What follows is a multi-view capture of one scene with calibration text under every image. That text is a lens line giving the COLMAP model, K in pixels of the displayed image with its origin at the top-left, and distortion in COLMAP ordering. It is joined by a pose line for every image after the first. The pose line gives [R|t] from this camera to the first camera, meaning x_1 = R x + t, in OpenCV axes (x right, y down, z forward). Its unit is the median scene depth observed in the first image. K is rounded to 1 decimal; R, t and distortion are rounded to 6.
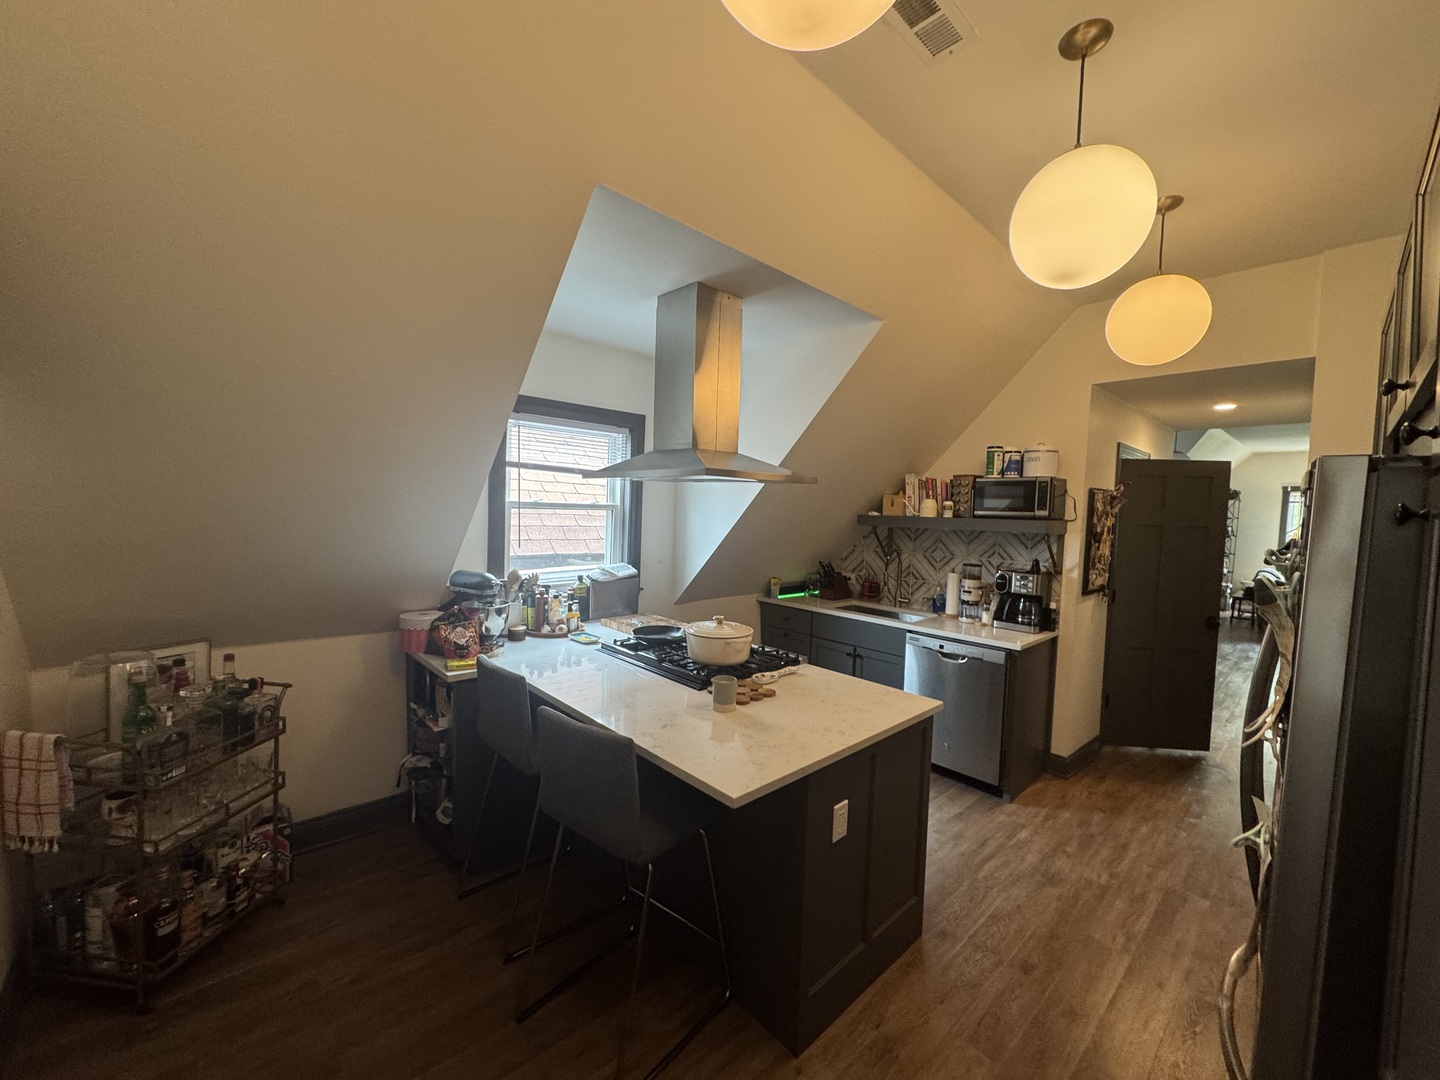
lens RADIAL K [[570.3, 0, 720.0], [0, 570.3, 540.0], [0, 0, 1]] dist [0.000159, 0.000264]
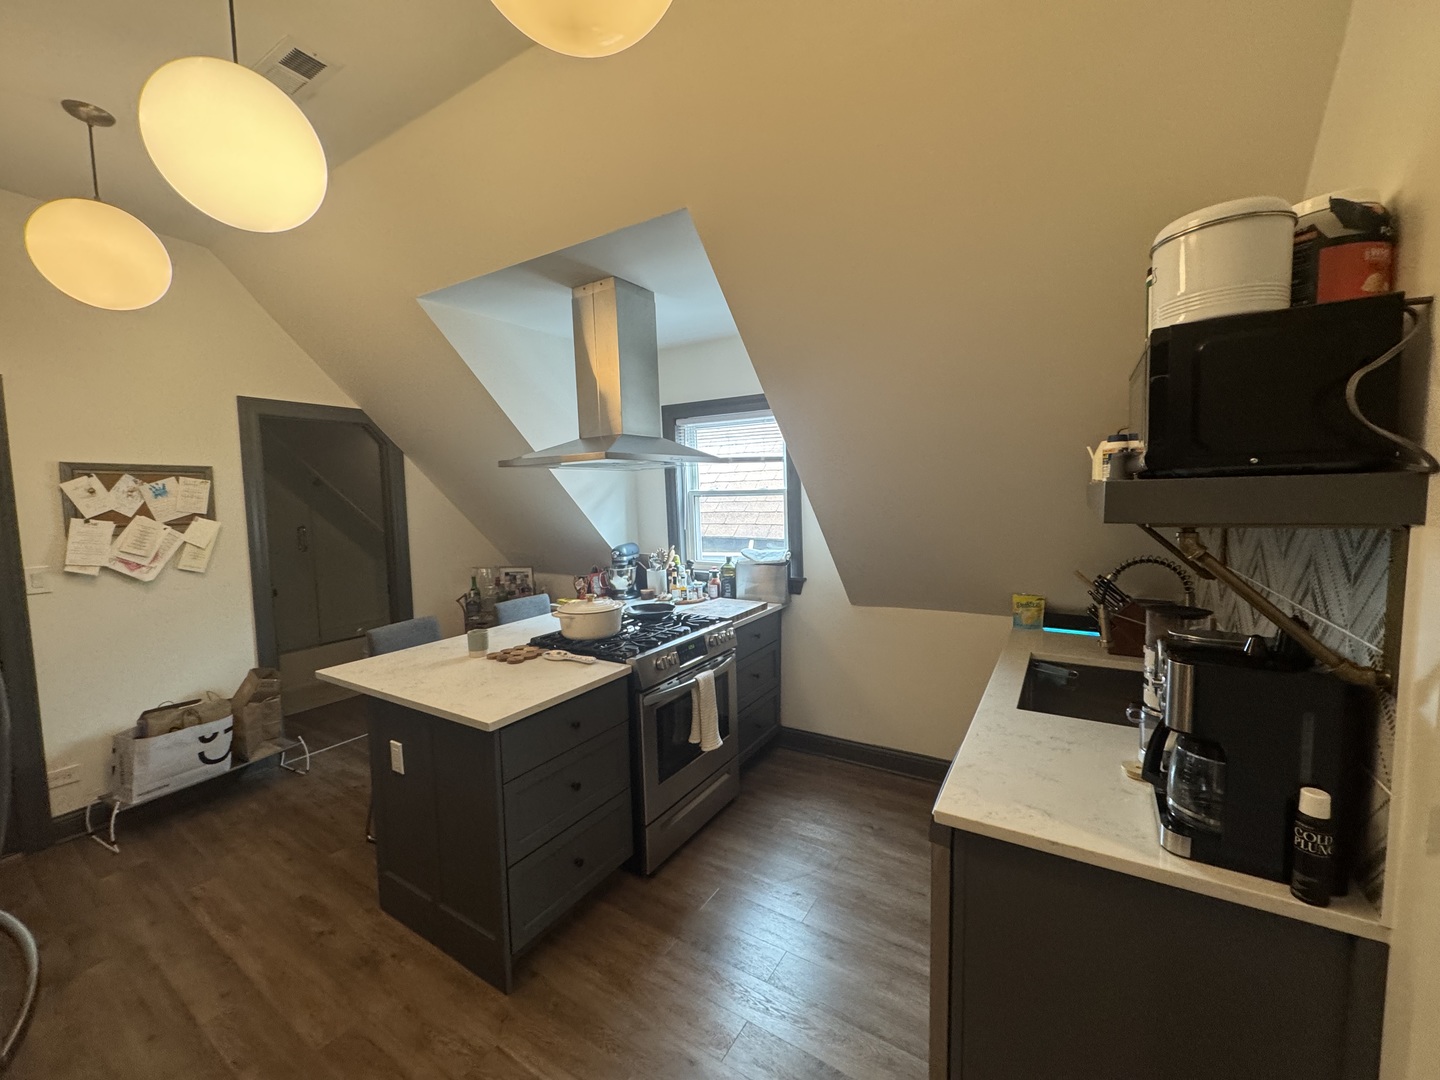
lens RADIAL K [[570.3, 0, 720.0], [0, 570.3, 540.0], [0, 0, 1]] dist [0.000159, 0.000264]
pose [[0.257384, 0.038102, -0.965558, 0.812151], [-0.023513, 0.999173, 0.033161, -0.005211], [0.966023, 0.014169, 0.258067, 0.721524]]
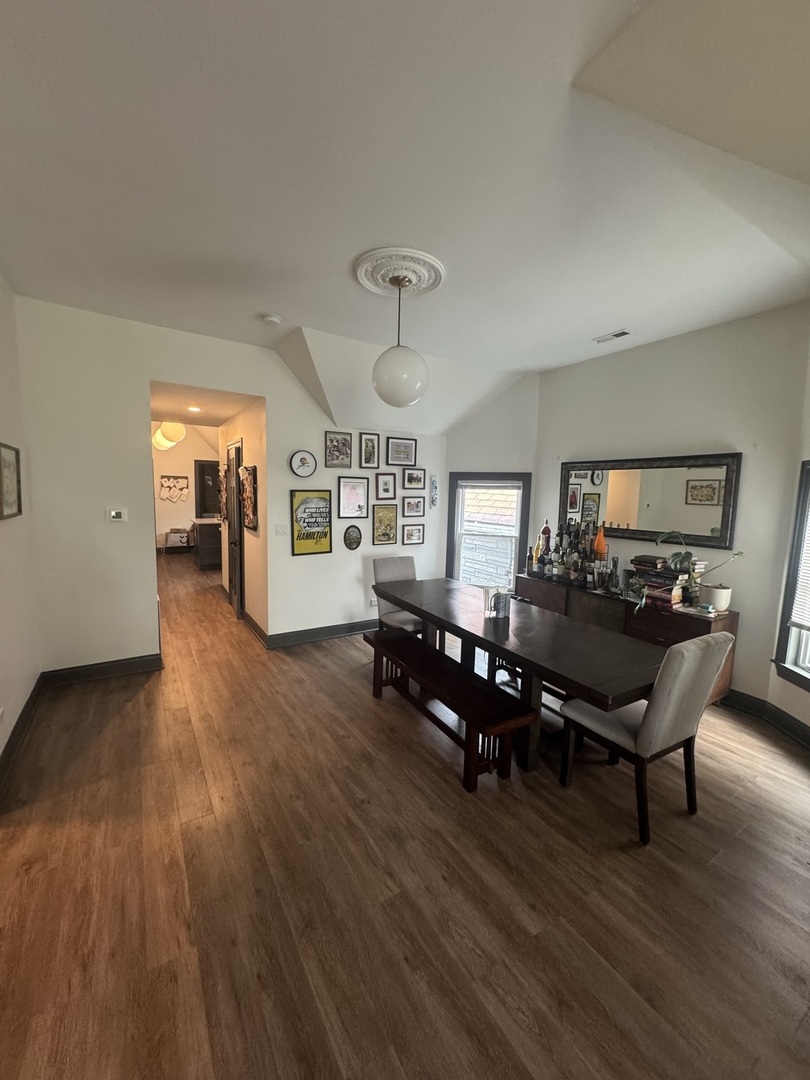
lens RADIAL K [[427.7, 0, 405.0], [0, 427.7, 540.0], [0, 0, 1]] dist [0.000159, 0.000264]
pose [[-0.261887, 0.074988, -0.962181, 1.478507], [-0.080309, 0.991826, 0.099157, -0.026967], [0.961751, 0.103240, -0.253725, 1.530562]]
